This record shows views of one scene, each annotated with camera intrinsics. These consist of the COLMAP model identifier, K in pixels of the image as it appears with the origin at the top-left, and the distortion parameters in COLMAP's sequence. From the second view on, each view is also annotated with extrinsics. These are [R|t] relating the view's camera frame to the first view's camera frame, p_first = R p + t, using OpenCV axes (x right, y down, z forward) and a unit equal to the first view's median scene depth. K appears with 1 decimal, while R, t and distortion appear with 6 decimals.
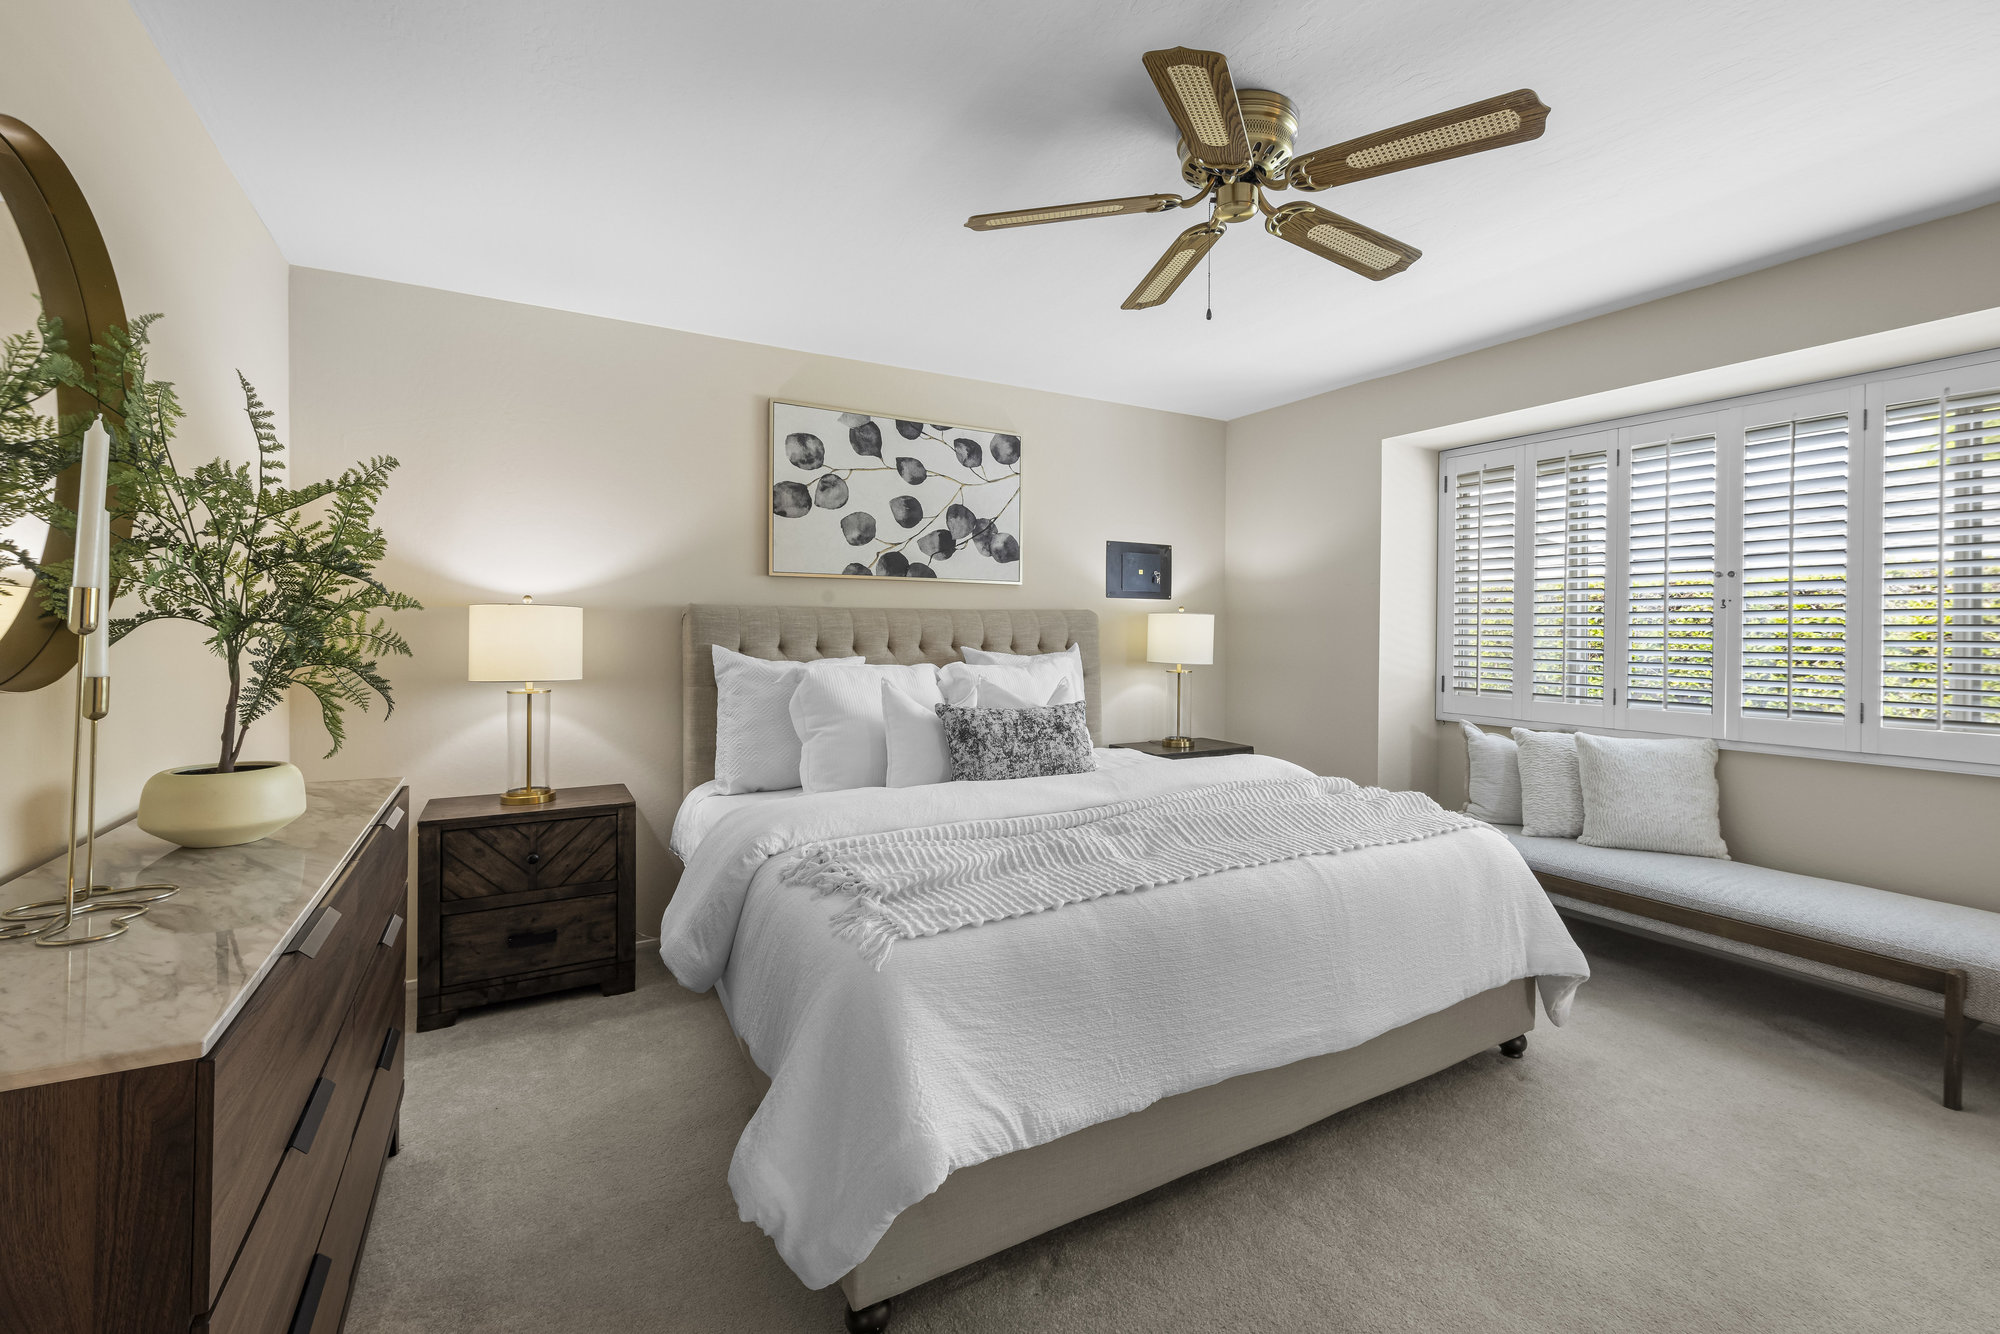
lens RADIAL K [[875.9, 0, 956.4], [0, 875.9, 629.1], [0, 0, 1]] dist [0.004002, -0.000824]
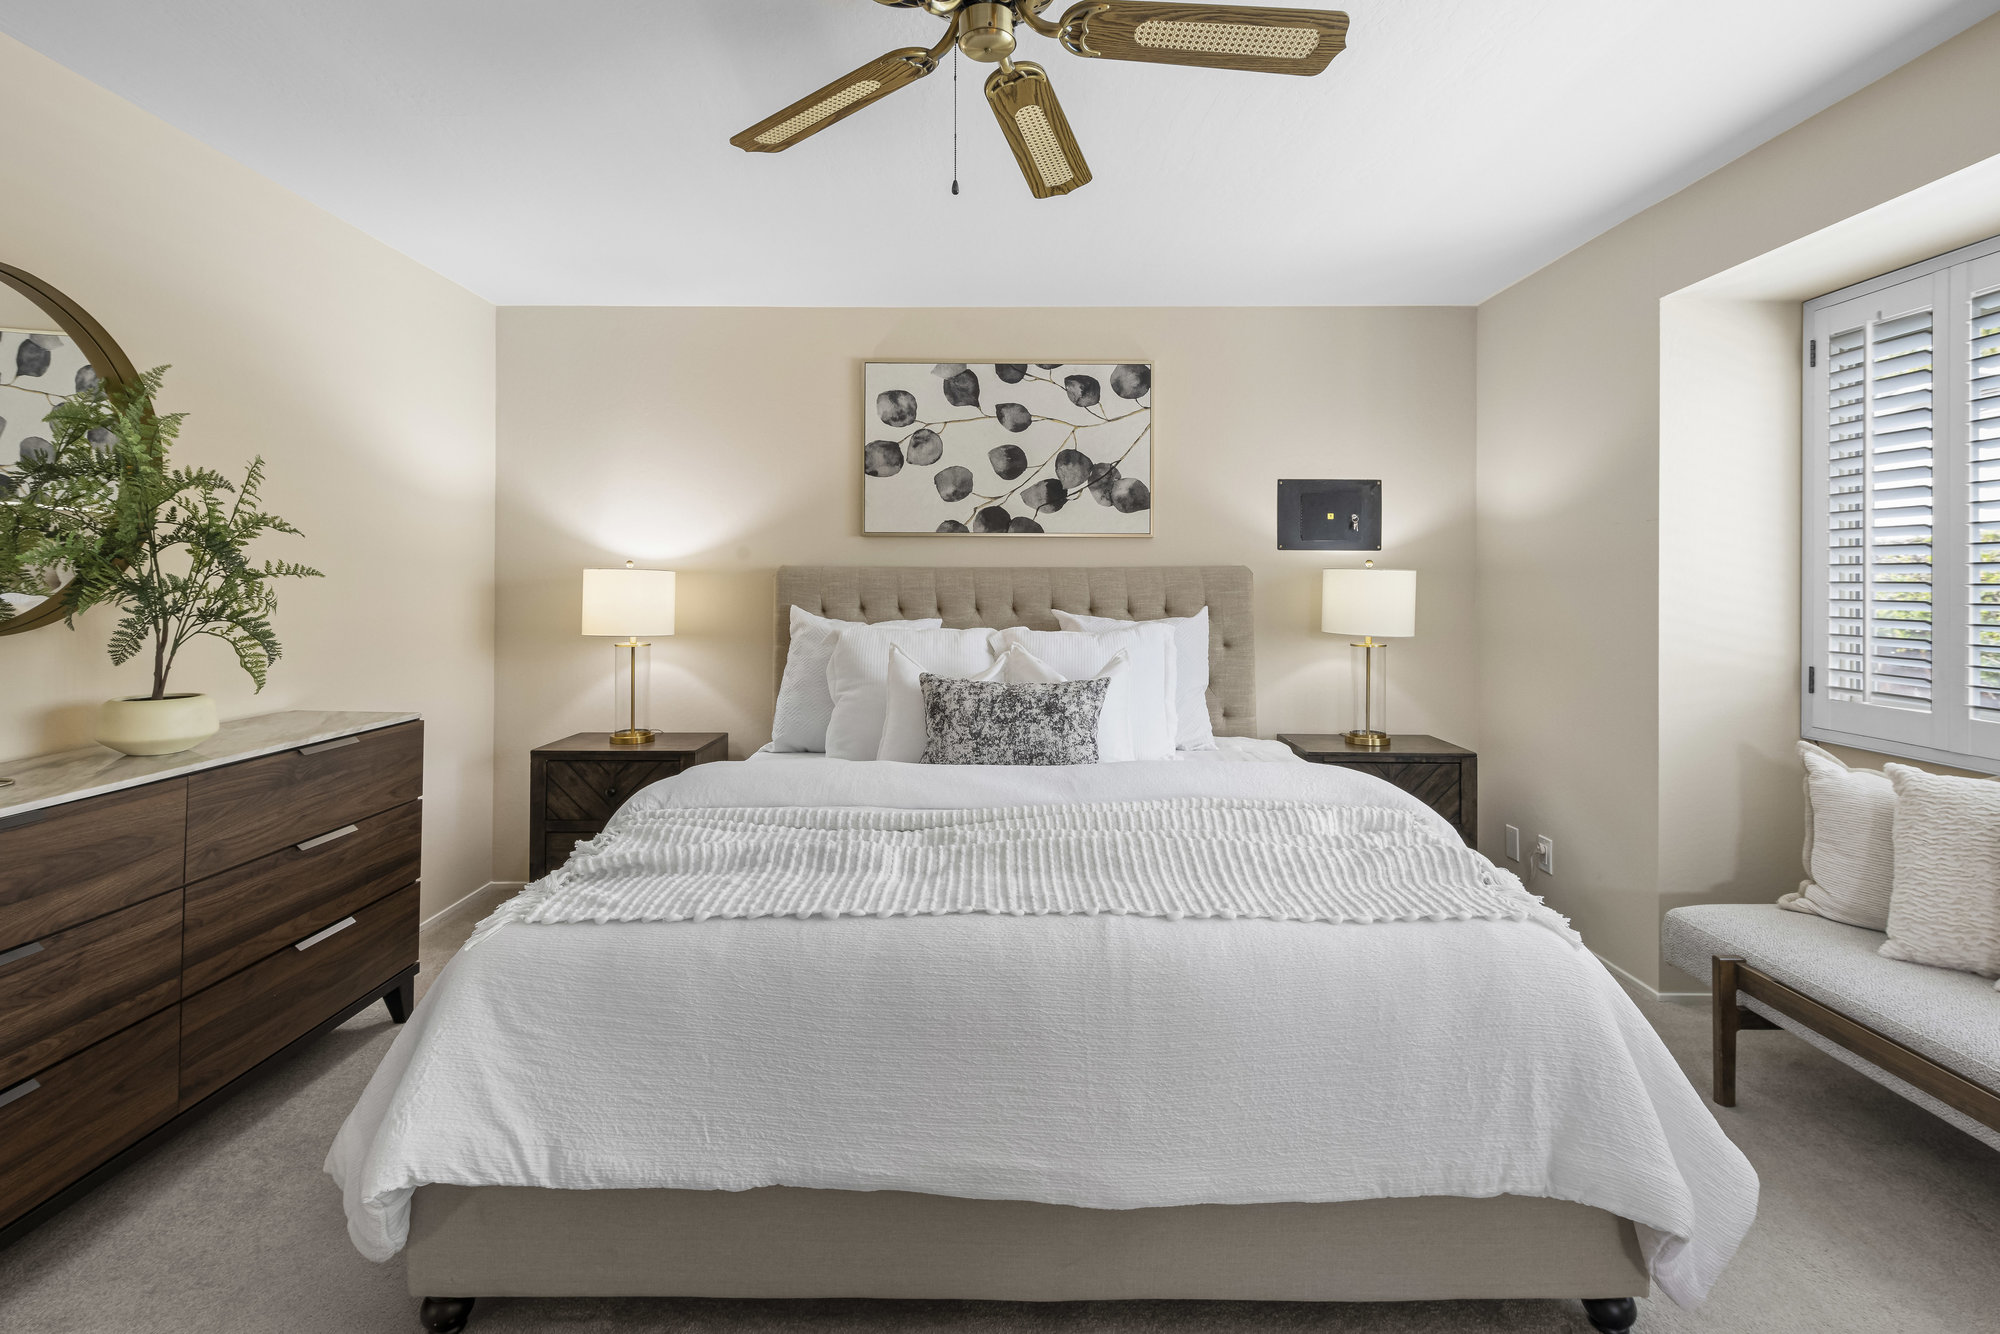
lens RADIAL K [[875.9, 0, 947.0], [0, 875.9, 574.0], [0, 0, 1]] dist [0.004002, -0.000824]
pose [[0.866859, -0.007820, -0.498492, 0.367829], [0.001119, 0.999905, -0.013738, -0.004065], [0.498552, 0.011351, 0.866785, 0.182178]]
